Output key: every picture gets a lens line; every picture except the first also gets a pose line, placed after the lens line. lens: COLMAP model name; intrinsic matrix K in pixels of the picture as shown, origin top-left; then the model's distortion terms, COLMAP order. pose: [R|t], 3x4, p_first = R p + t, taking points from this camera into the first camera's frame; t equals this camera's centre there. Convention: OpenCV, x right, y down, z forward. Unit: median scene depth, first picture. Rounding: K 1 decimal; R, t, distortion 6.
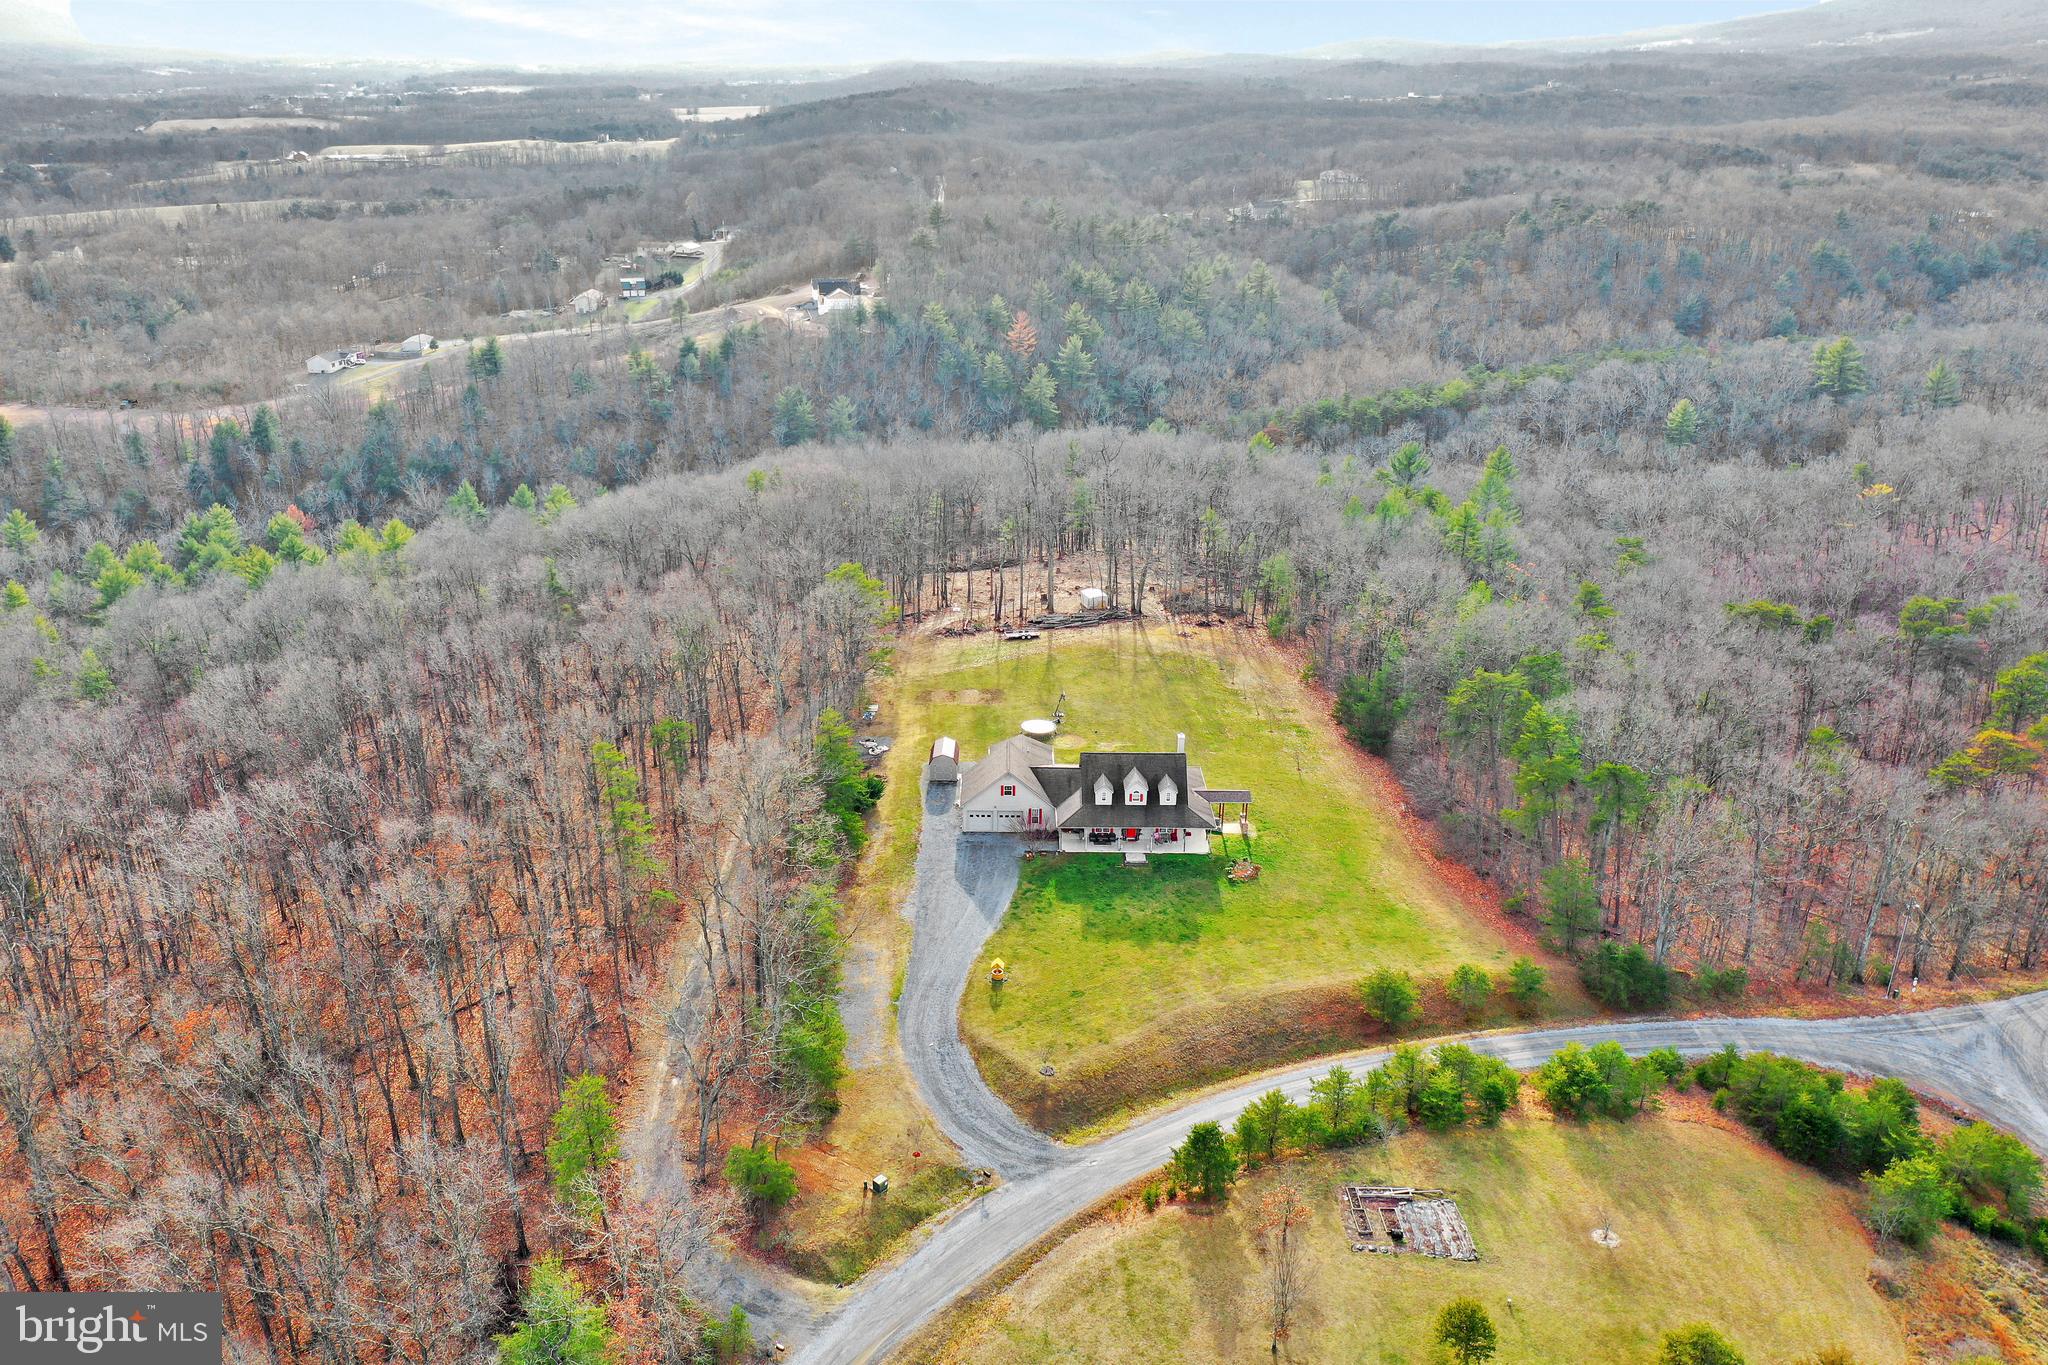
lens RADIAL K [[1640.3, 0, 1012.7], [0, 1640.3, 687.3], [0, 0, 1]] dist [-0.004511, 0.001371]
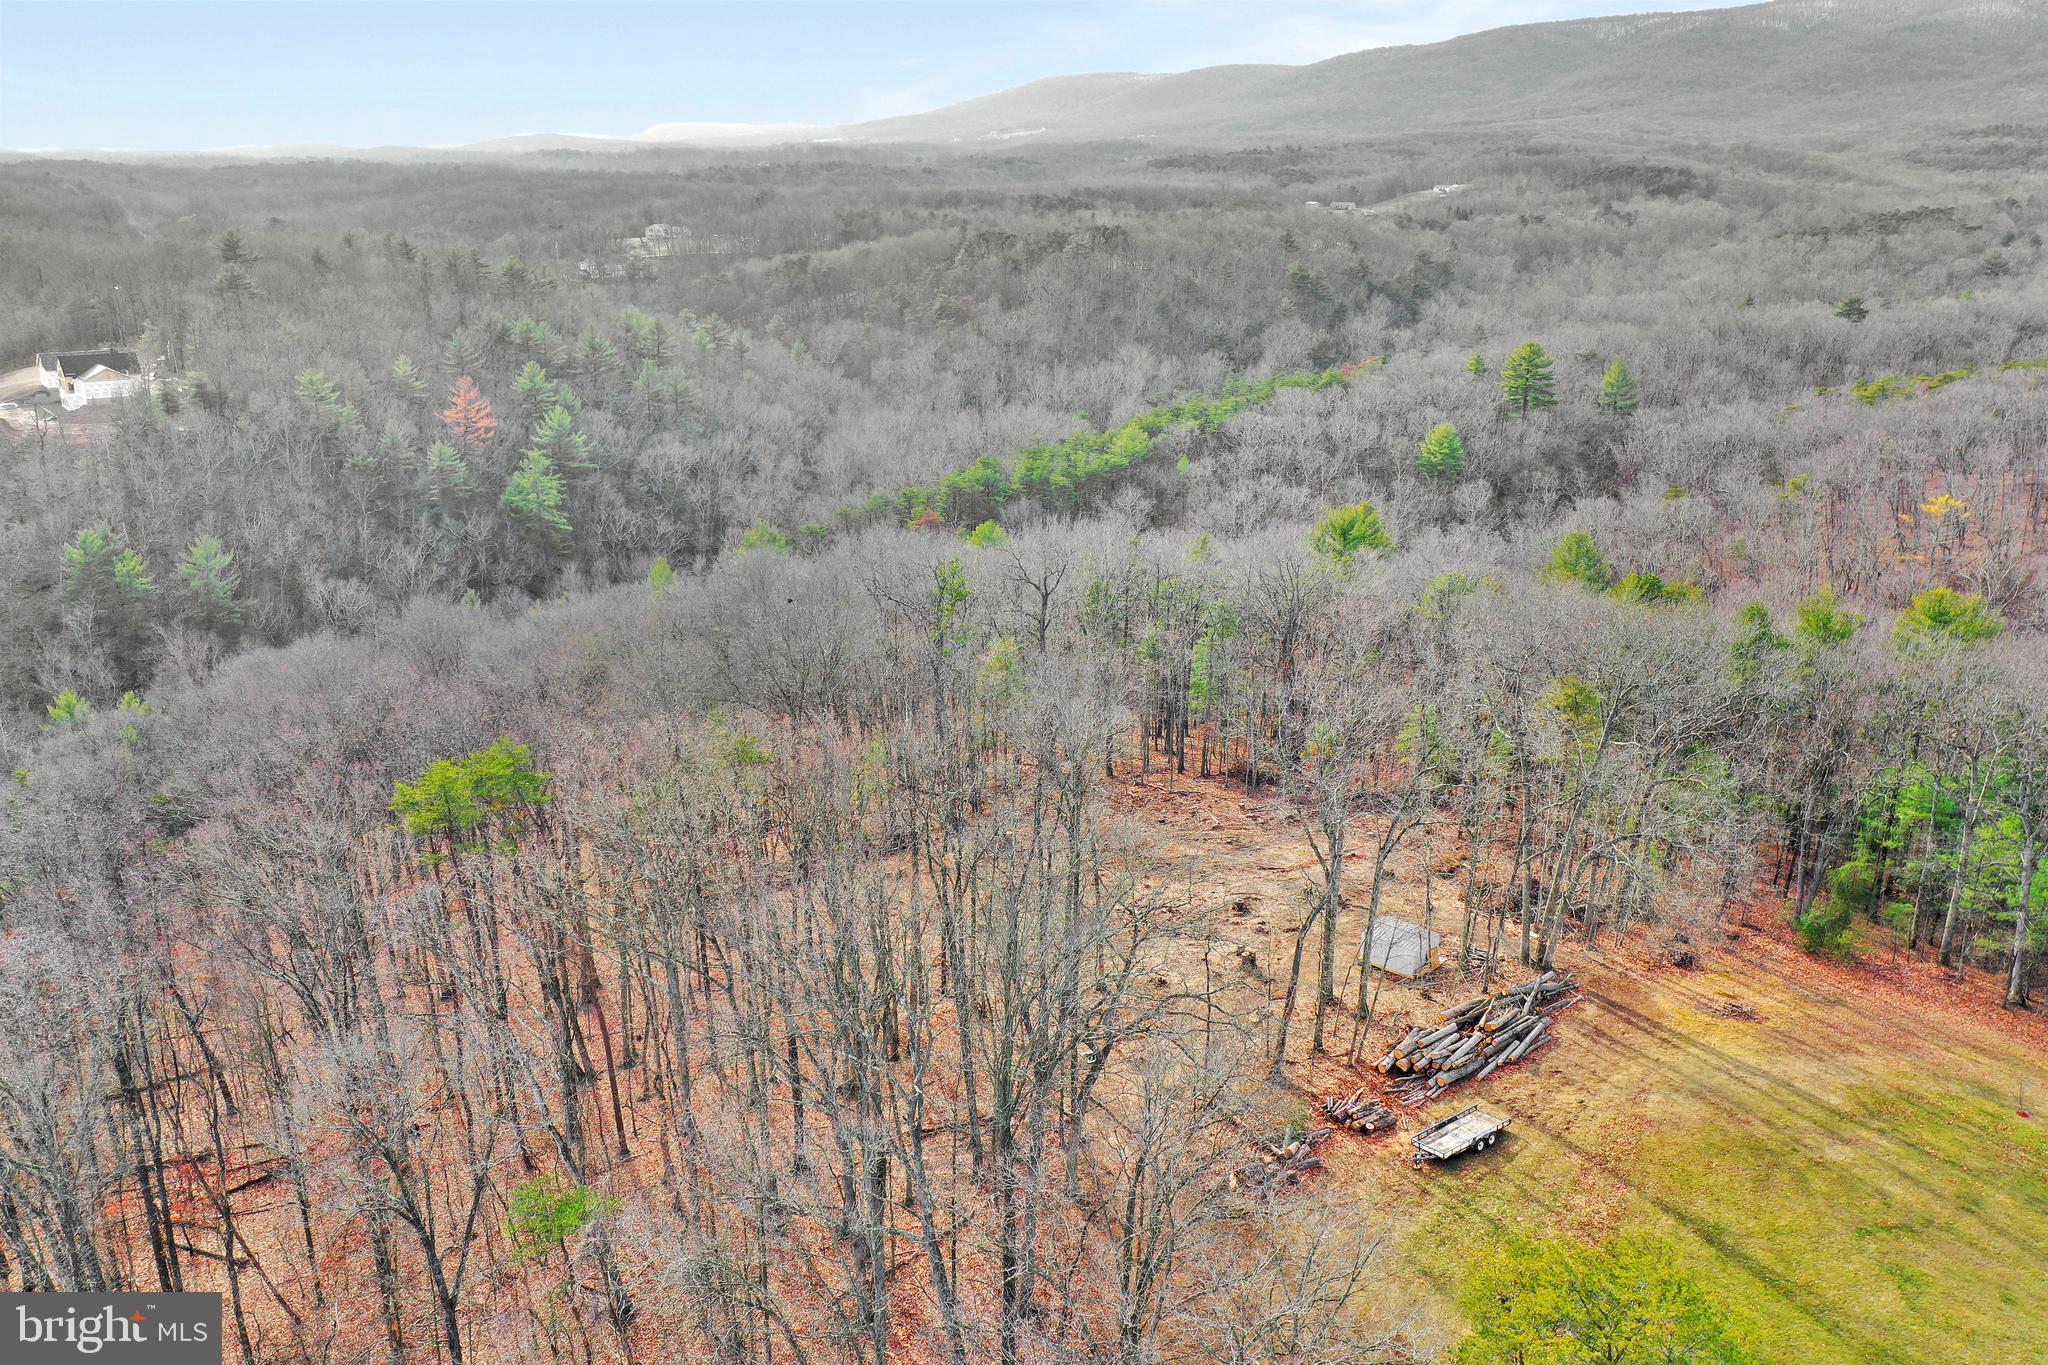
lens RADIAL K [[1640.3, 0, 1029.9], [0, 1640.3, 631.3], [0, 0, 1]] dist [-0.004511, 0.001371]
pose [[0.876078, -0.131455, 0.463904, -0.103713], [0.173176, 0.983706, -0.048291, -0.064185], [-0.449997, 0.122644, 0.884568, 0.350754]]
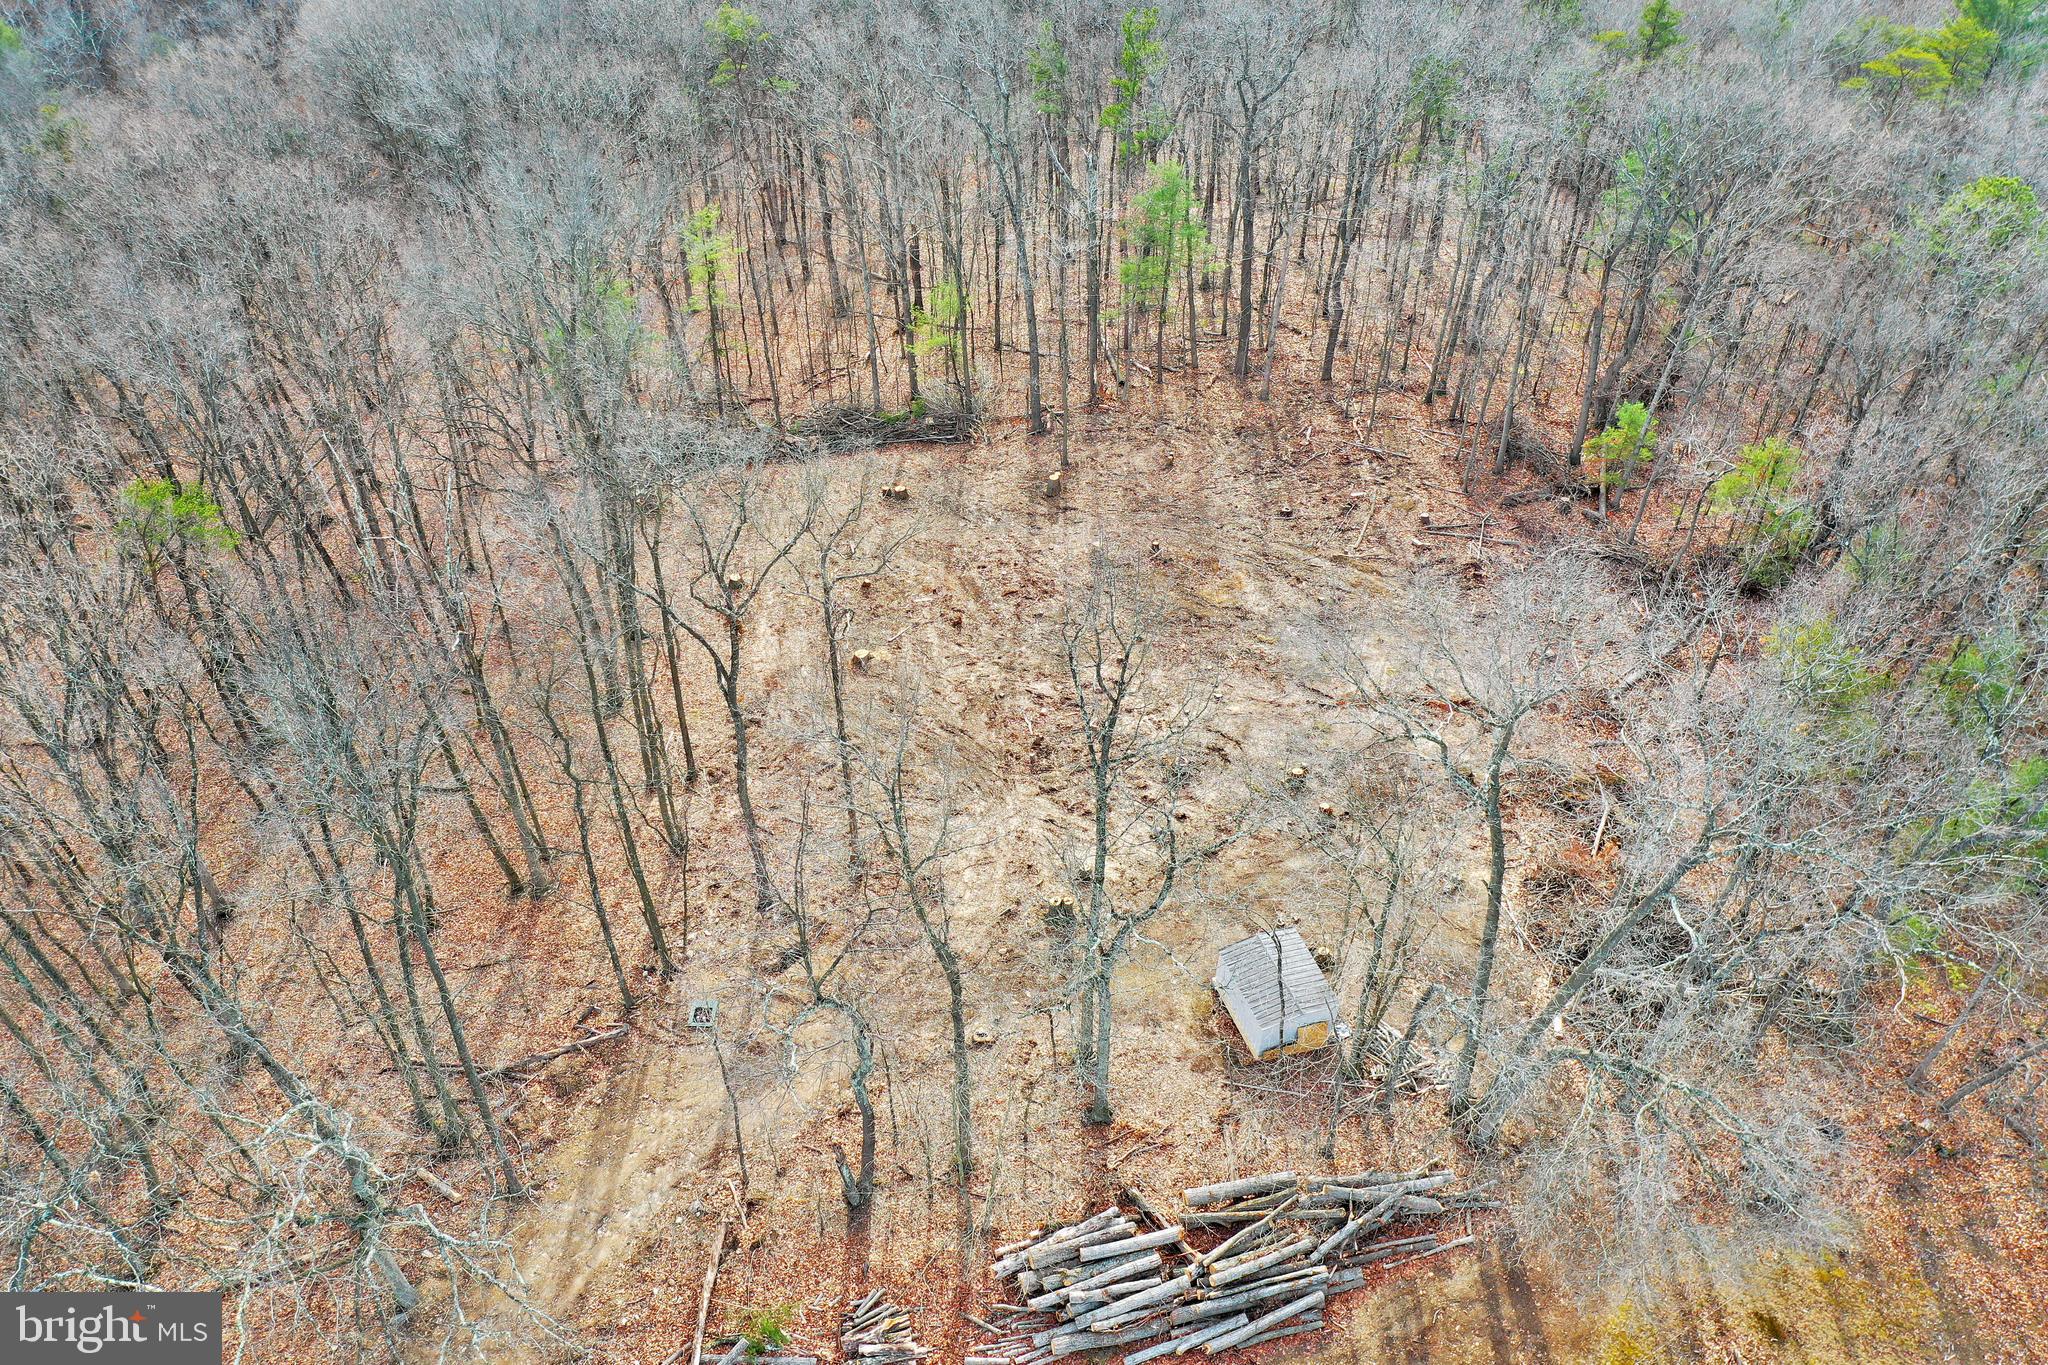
lens RADIAL K [[1640.3, 0, 1013.9], [0, 1640.3, 675.3], [0, 0, 1]] dist [-0.004511, 0.001371]
pose [[0.999796, -0.019281, 0.006017, 0.005889], [0.015399, 0.920394, 0.390689, -0.097226], [-0.013071, -0.390517, 0.920503, 0.411872]]
